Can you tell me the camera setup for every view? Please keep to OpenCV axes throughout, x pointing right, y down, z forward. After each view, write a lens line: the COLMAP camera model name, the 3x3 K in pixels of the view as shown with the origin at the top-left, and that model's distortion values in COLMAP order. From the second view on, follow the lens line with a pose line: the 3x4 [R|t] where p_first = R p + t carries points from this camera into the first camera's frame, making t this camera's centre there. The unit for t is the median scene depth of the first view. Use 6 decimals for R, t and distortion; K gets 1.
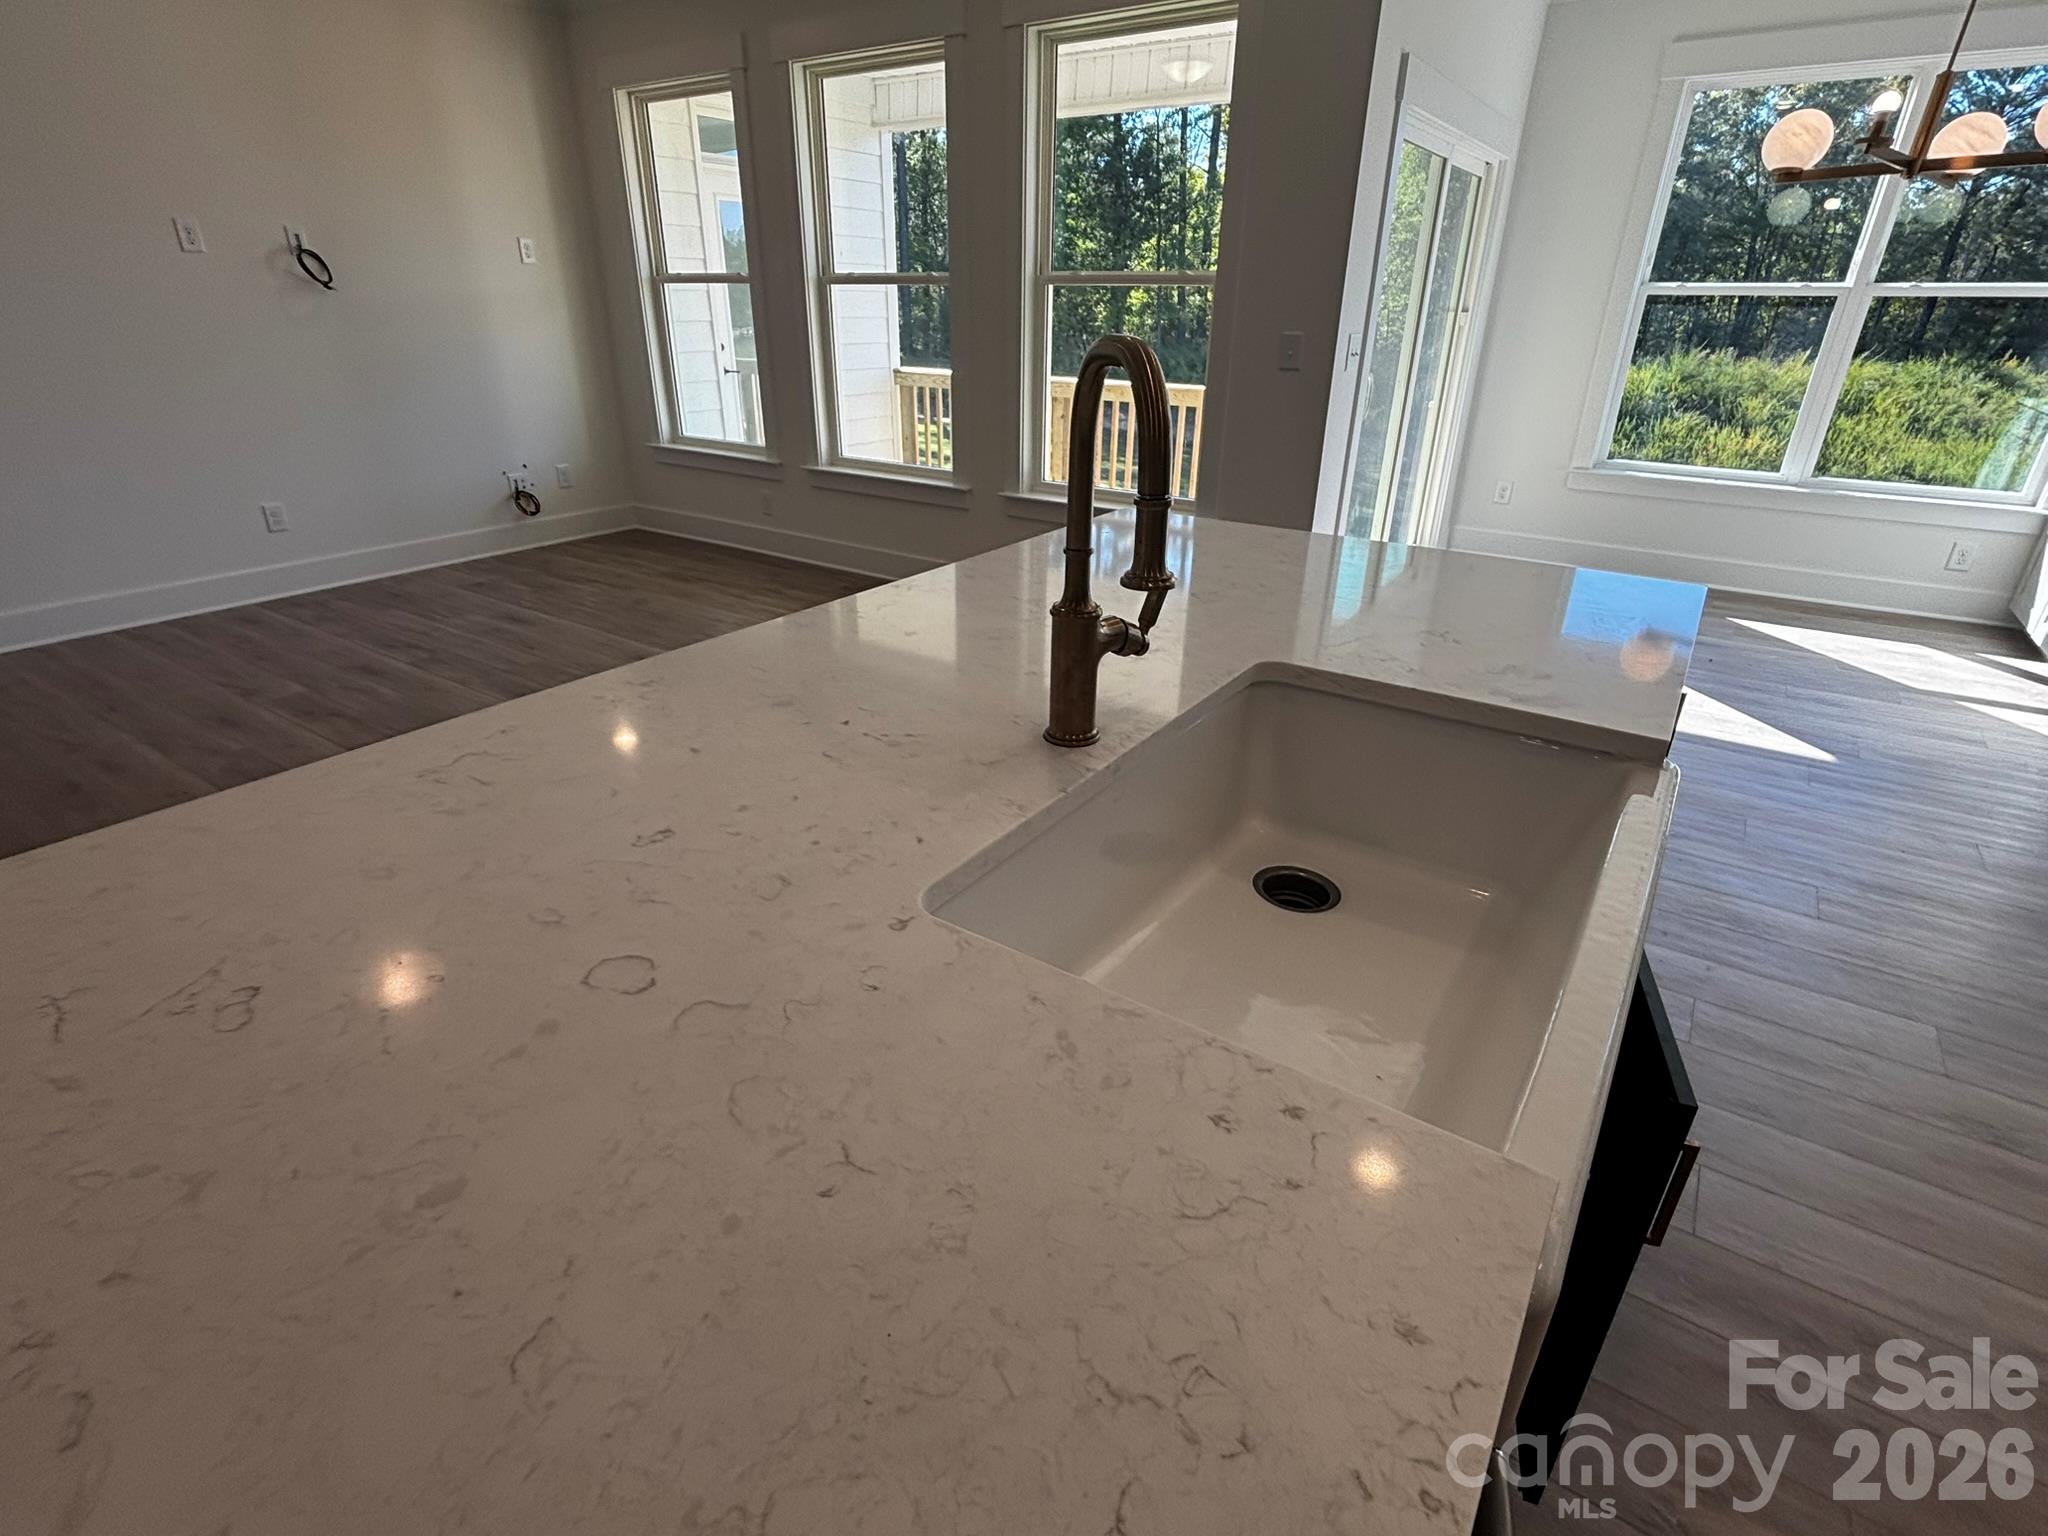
lens RADIAL K [[995.7, 0, 1024.0], [0, 995.7, 768.0], [0, 0, 1]] dist [0.000370, 0.000664]
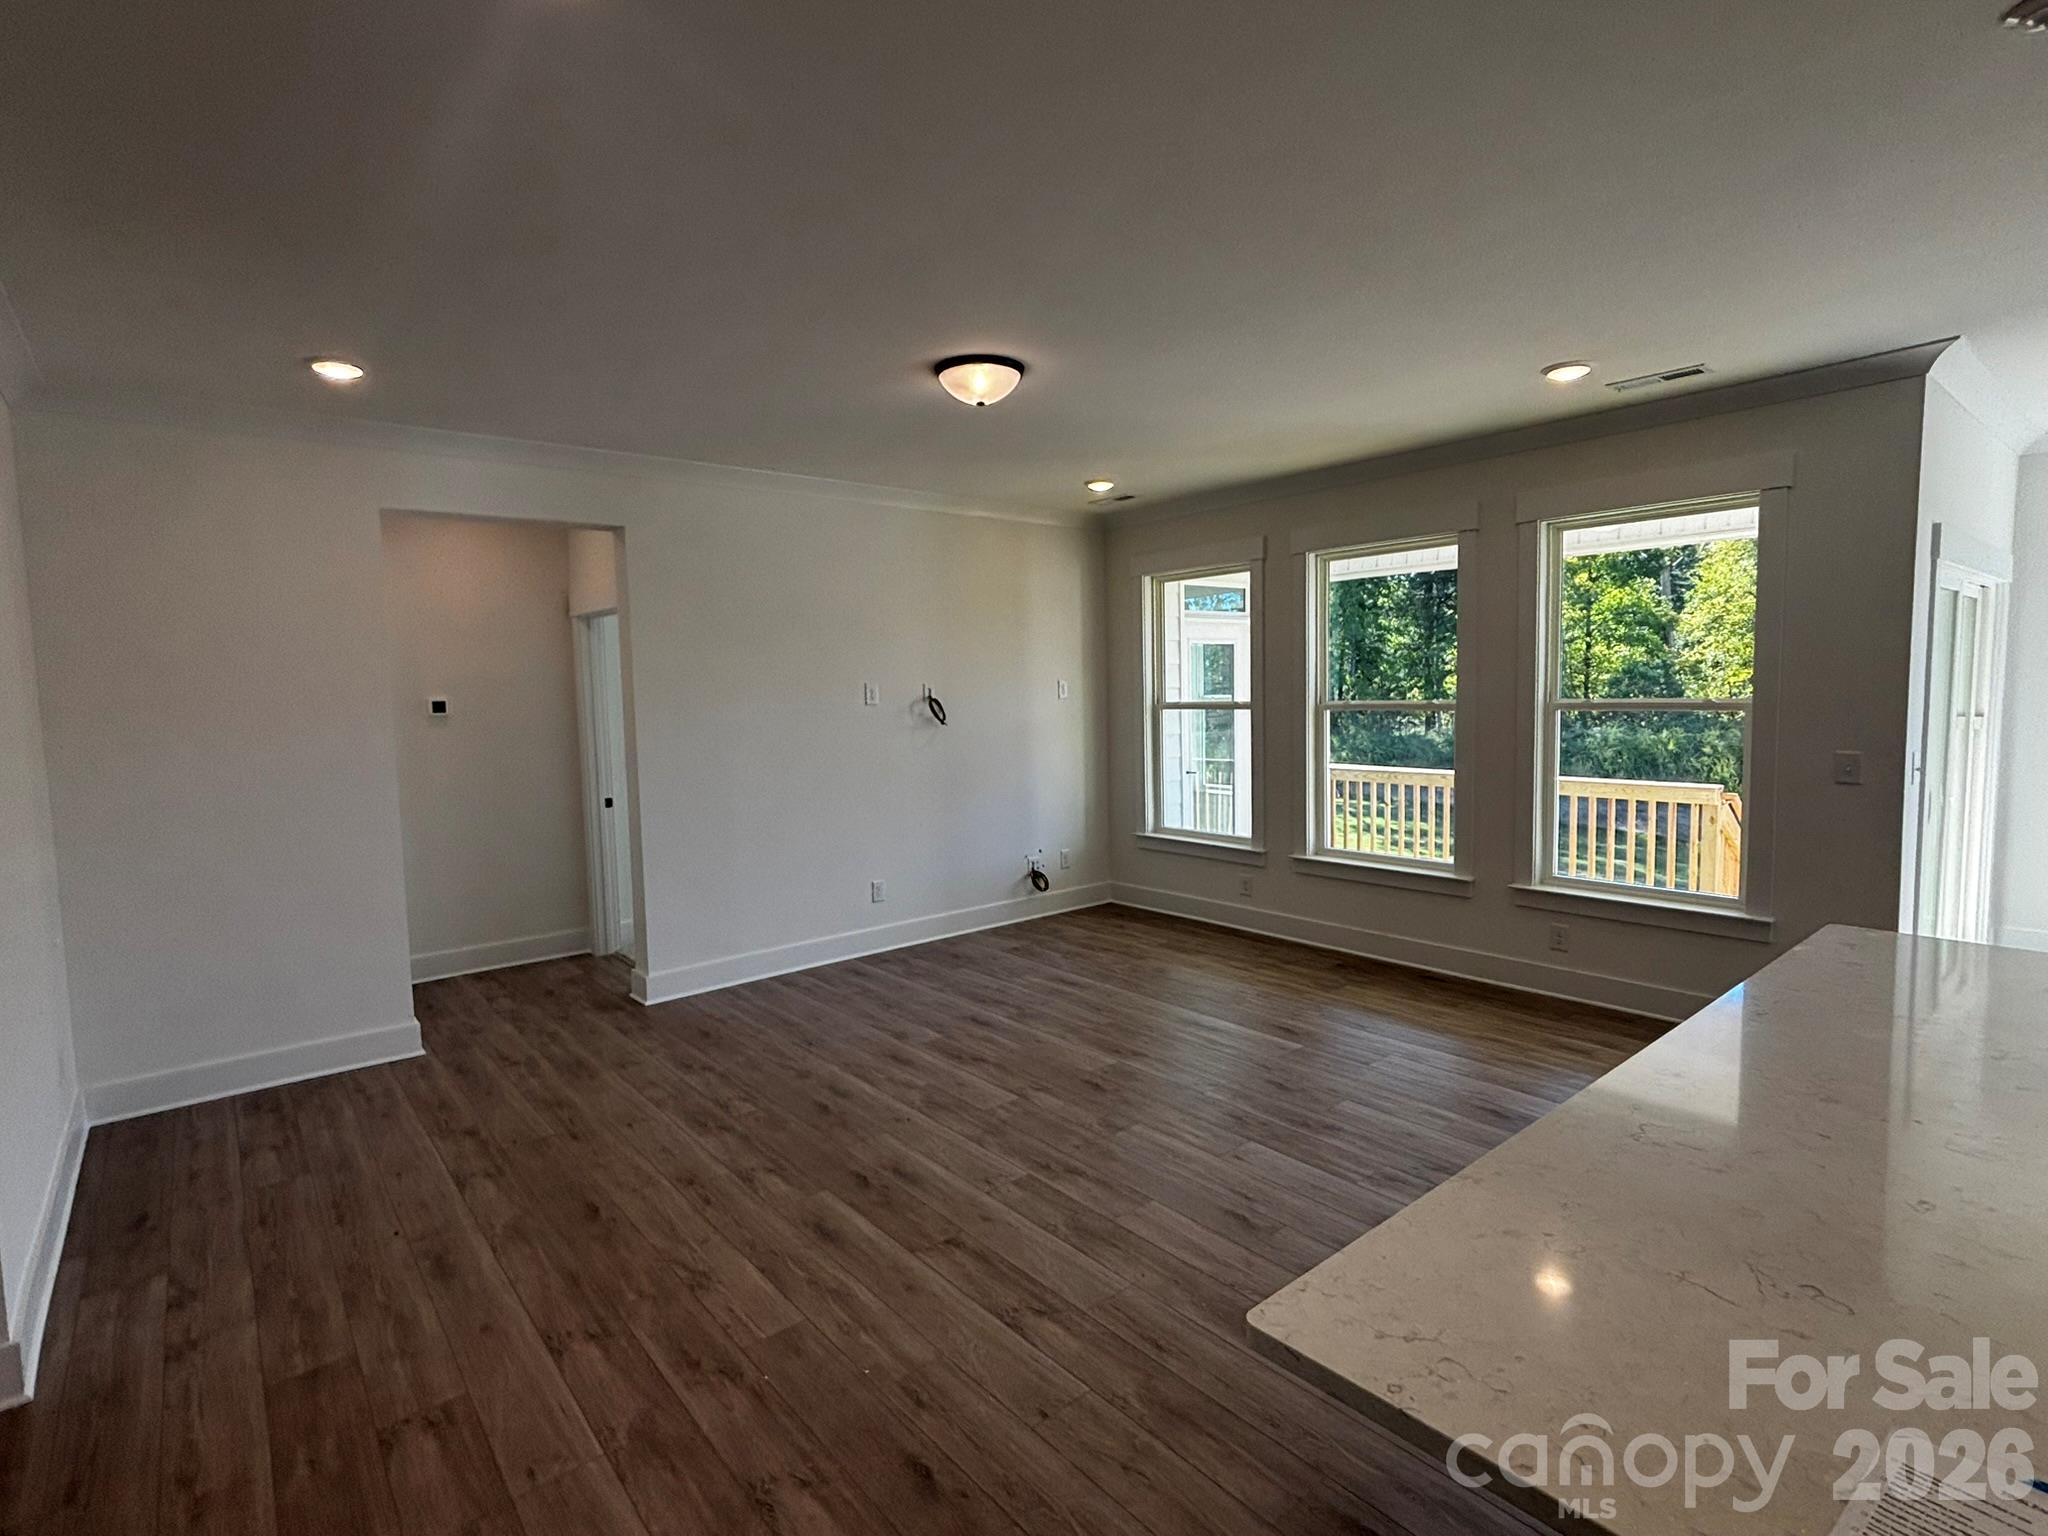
lens RADIAL K [[995.7, 0, 1024.0], [0, 995.7, 768.0], [0, 0, 1]] dist [0.000370, 0.000664]
pose [[0.962544, -0.011342, -0.270888, -0.215499], [-0.084311, 0.937067, -0.338817, 0.013626], [0.257684, 0.348965, 0.901012, -0.136790]]
